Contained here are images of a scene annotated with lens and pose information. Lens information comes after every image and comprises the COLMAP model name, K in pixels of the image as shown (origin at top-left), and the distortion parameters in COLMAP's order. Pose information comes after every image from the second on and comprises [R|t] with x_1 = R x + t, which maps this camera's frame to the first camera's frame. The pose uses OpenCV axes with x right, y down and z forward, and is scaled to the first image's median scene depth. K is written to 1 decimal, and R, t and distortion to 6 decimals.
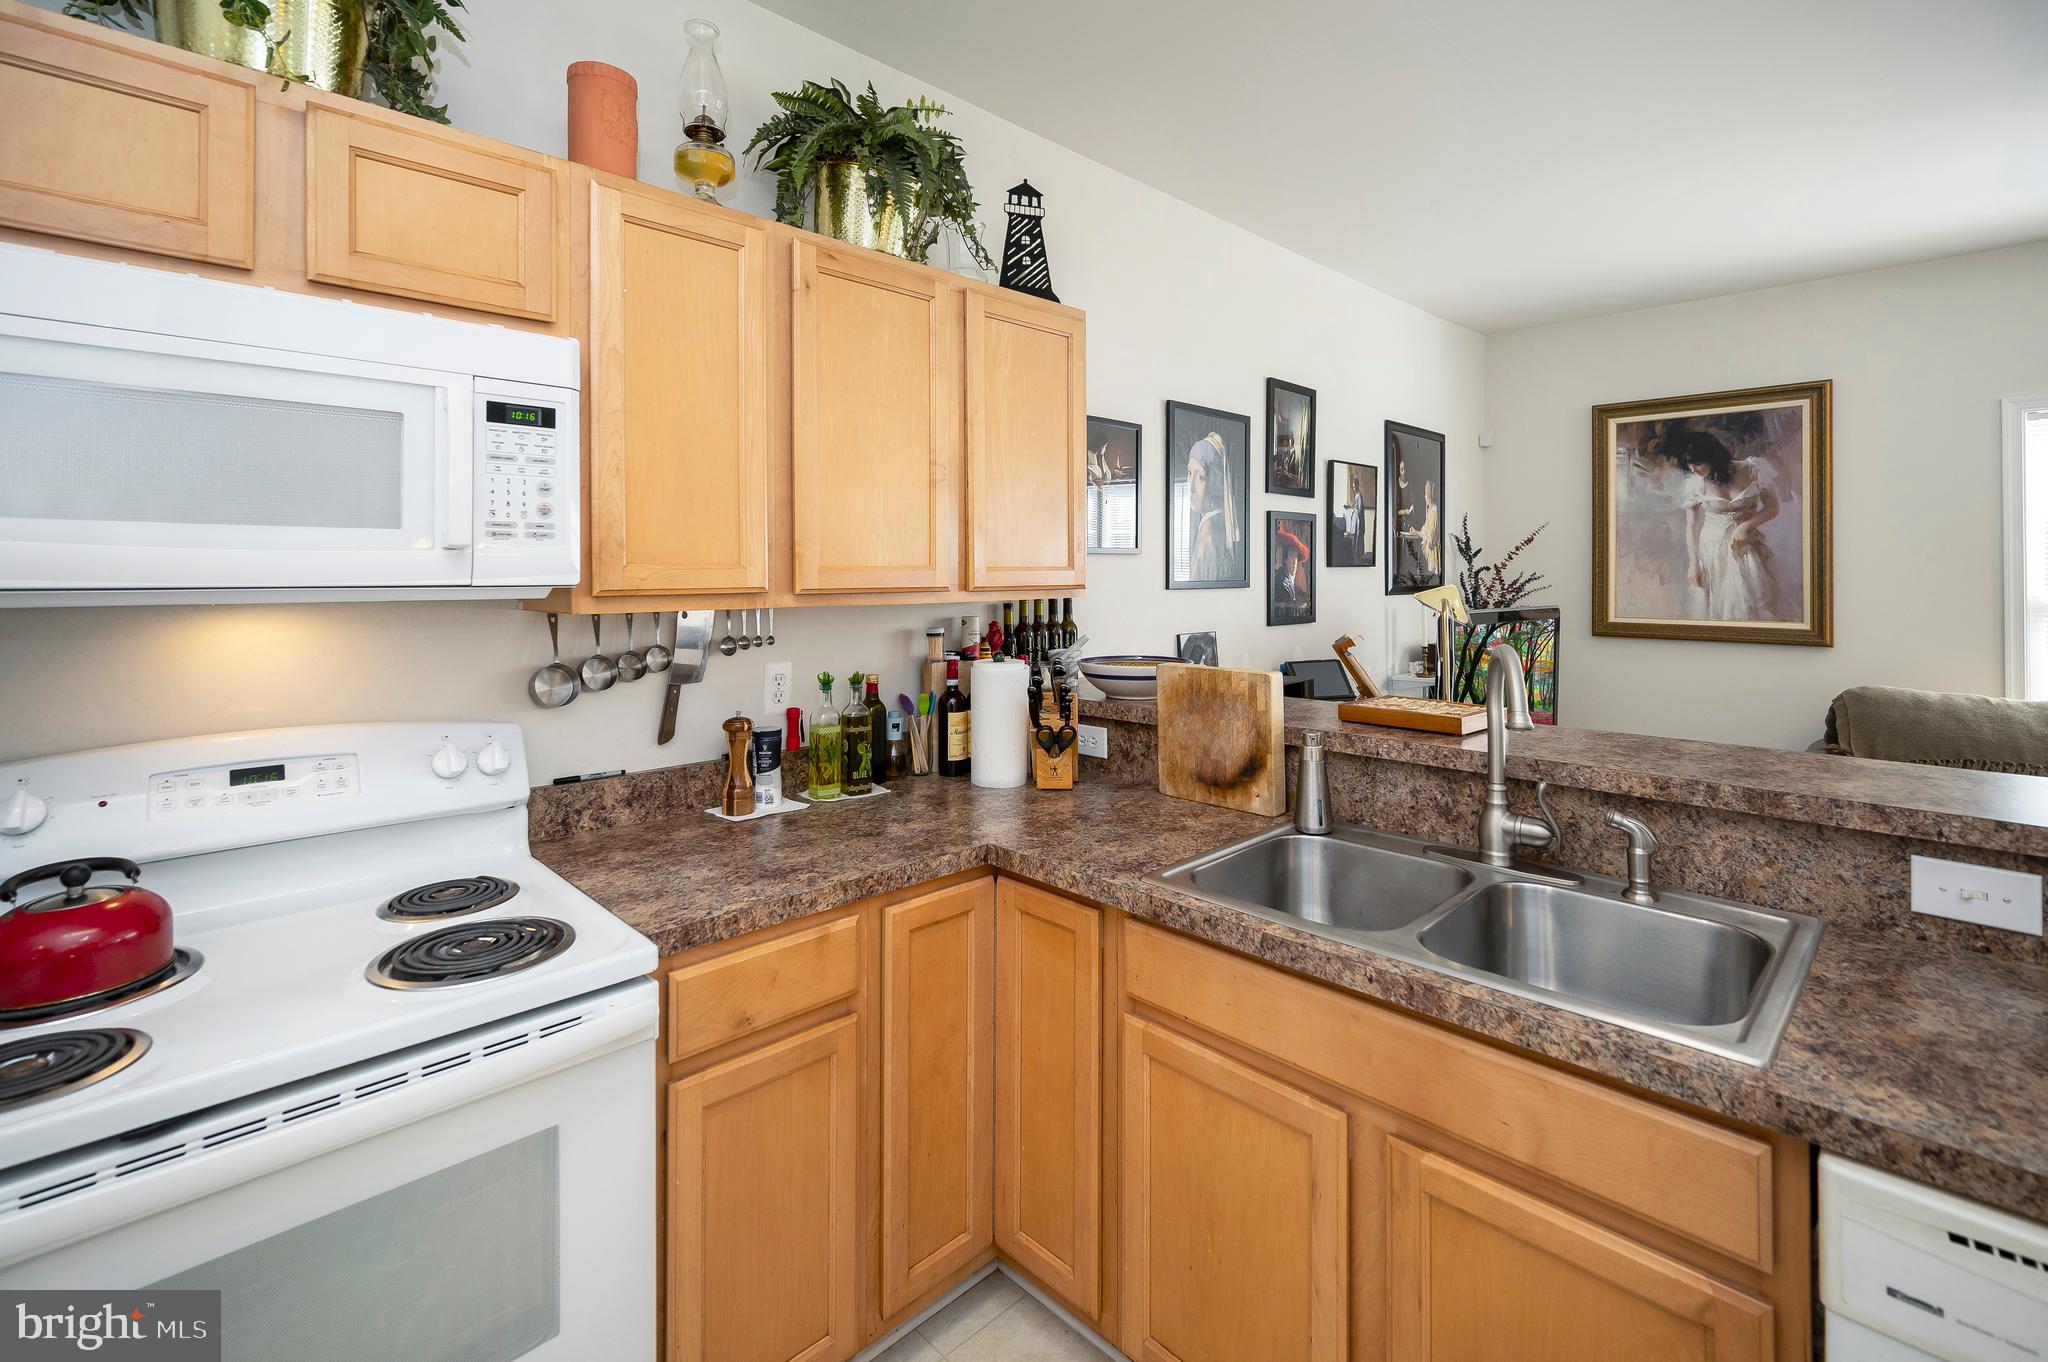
lens RADIAL K [[919.5, 0, 1023.0], [0, 919.5, 569.1], [0, 0, 1]] dist [0.004873, -0.003046]
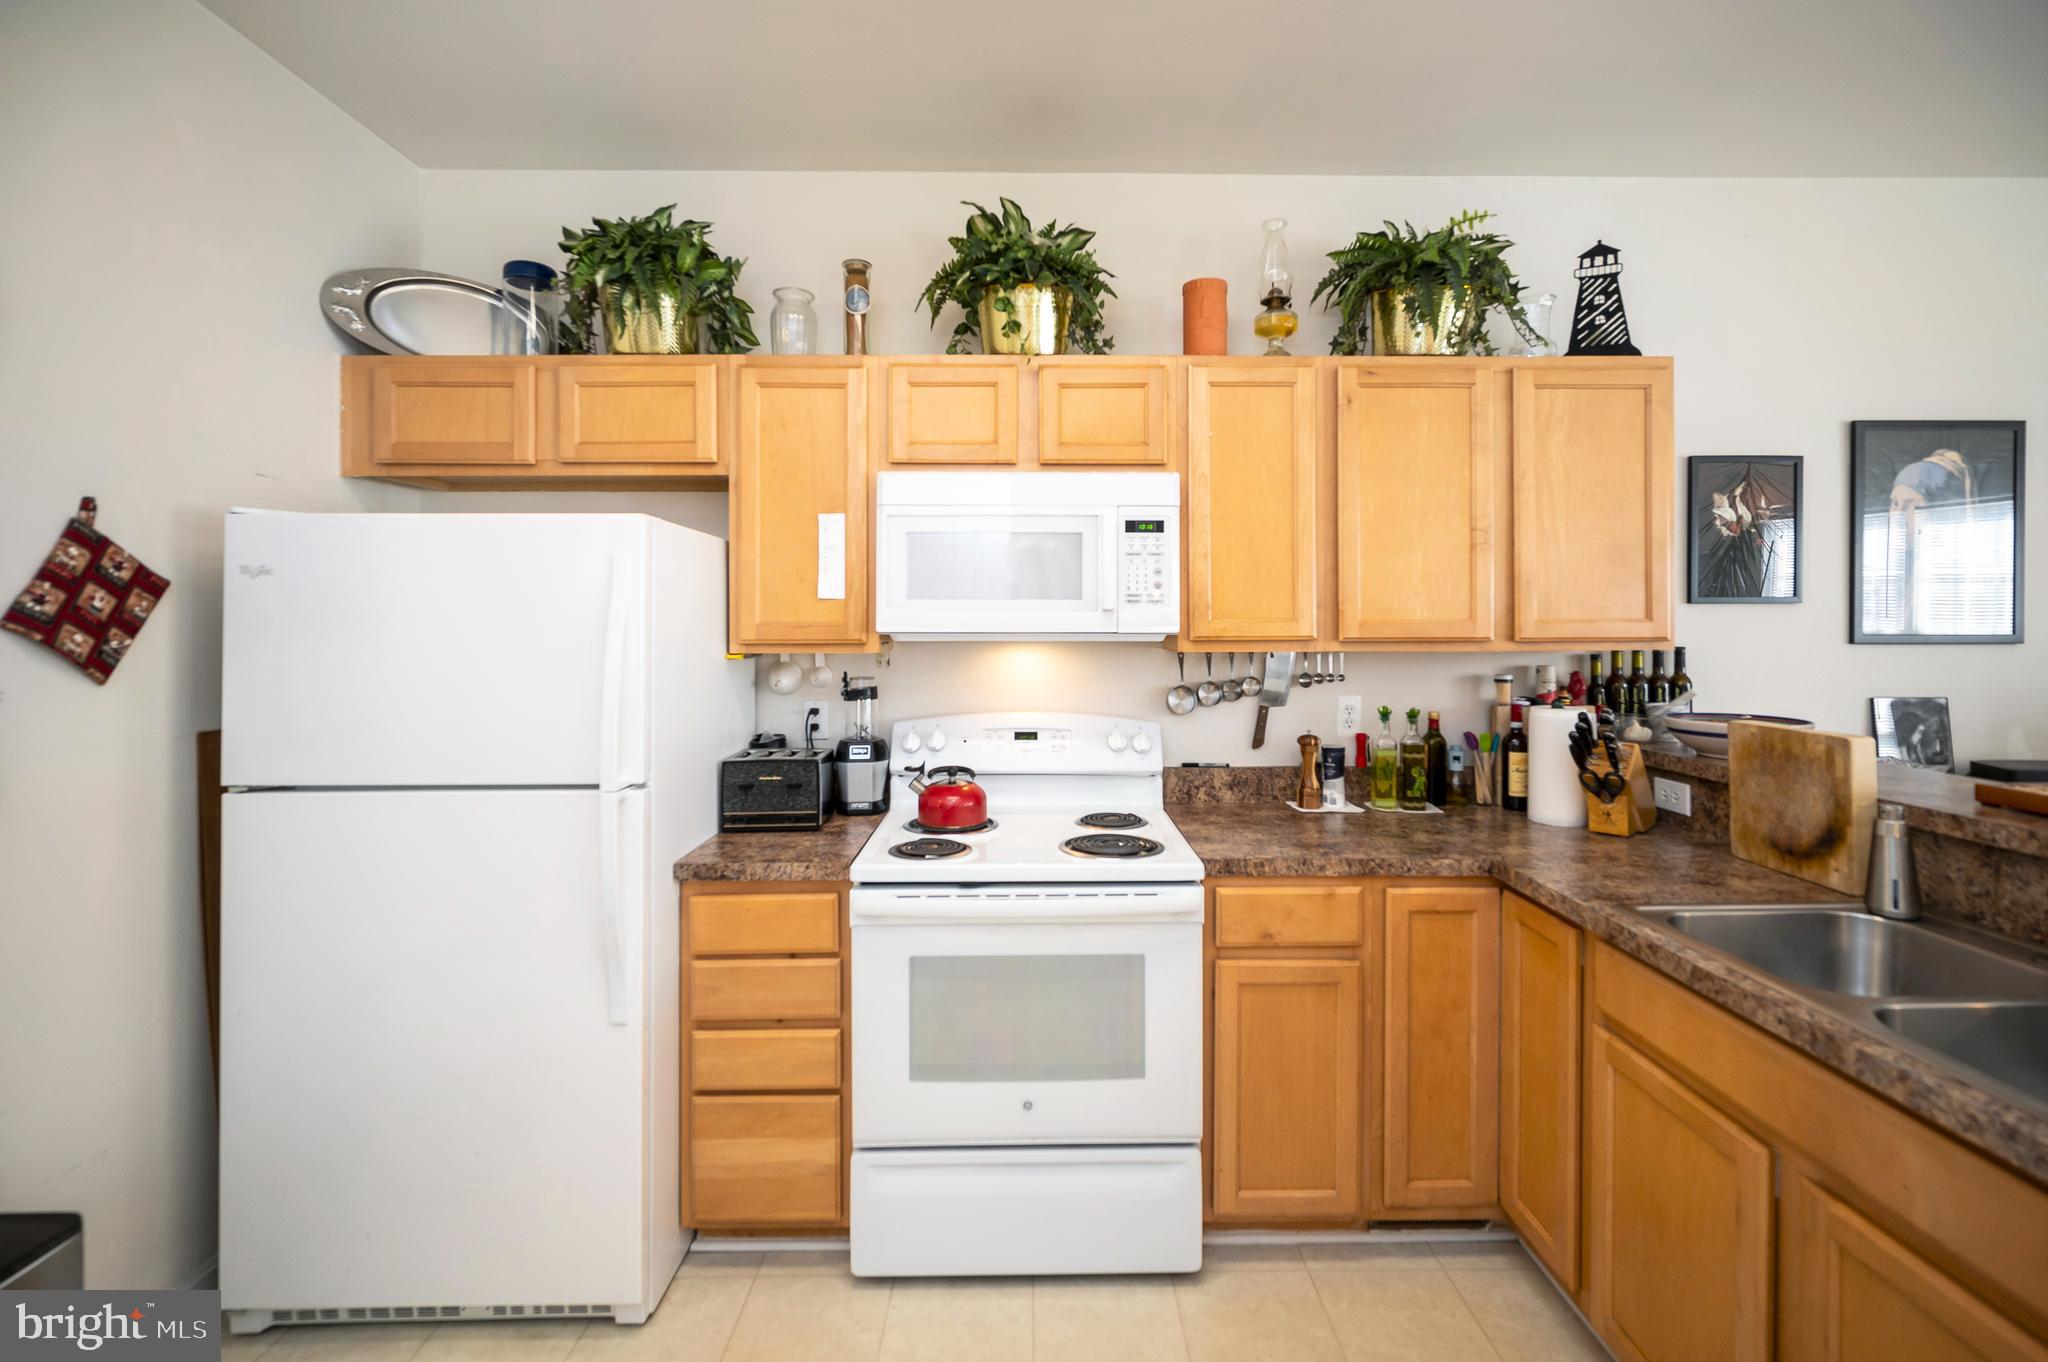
lens RADIAL K [[919.5, 0, 1035.8], [0, 919.5, 615.3], [0, 0, 1]] dist [0.004873, -0.003046]
pose [[0.730232, 0.001289, -0.683198, 0.246446], [0.002504, 0.999986, 0.004563, -0.012597], [0.683195, -0.005043, 0.730218, -0.179192]]
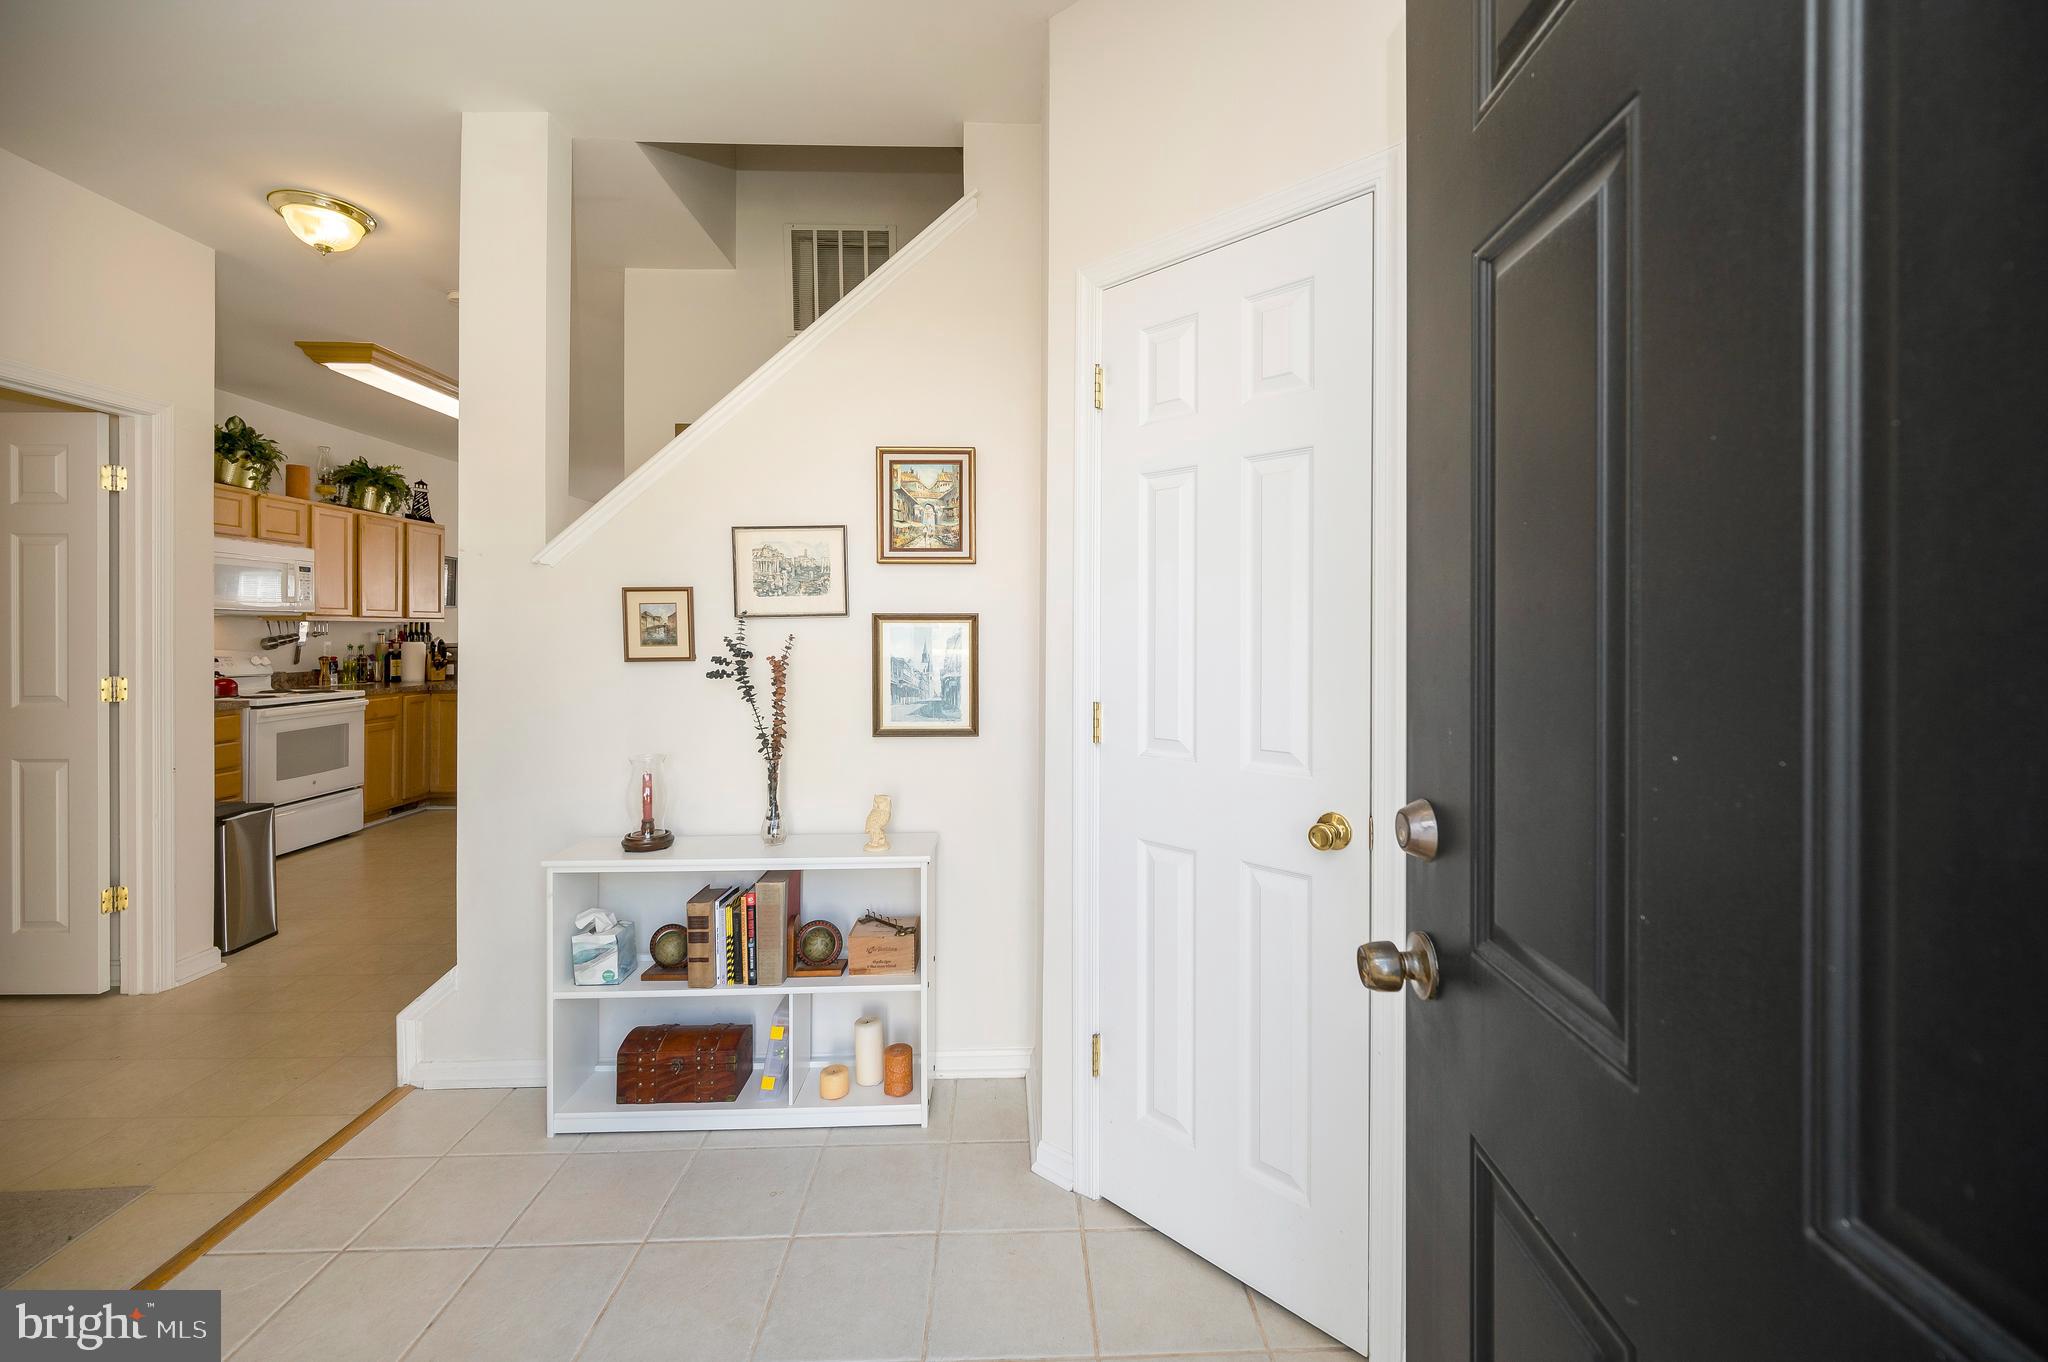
lens RADIAL K [[824.3, 0, 1043.9], [0, 824.3, 628.5], [0, 0, 1]] dist [-0.000536, -0.001770]
pose [[0.660560, 0.006058, 0.750749, -0.660998], [-0.008766, 0.999962, -0.000356, 0.036956], [-0.750722, -0.006346, 0.660588, -2.258564]]
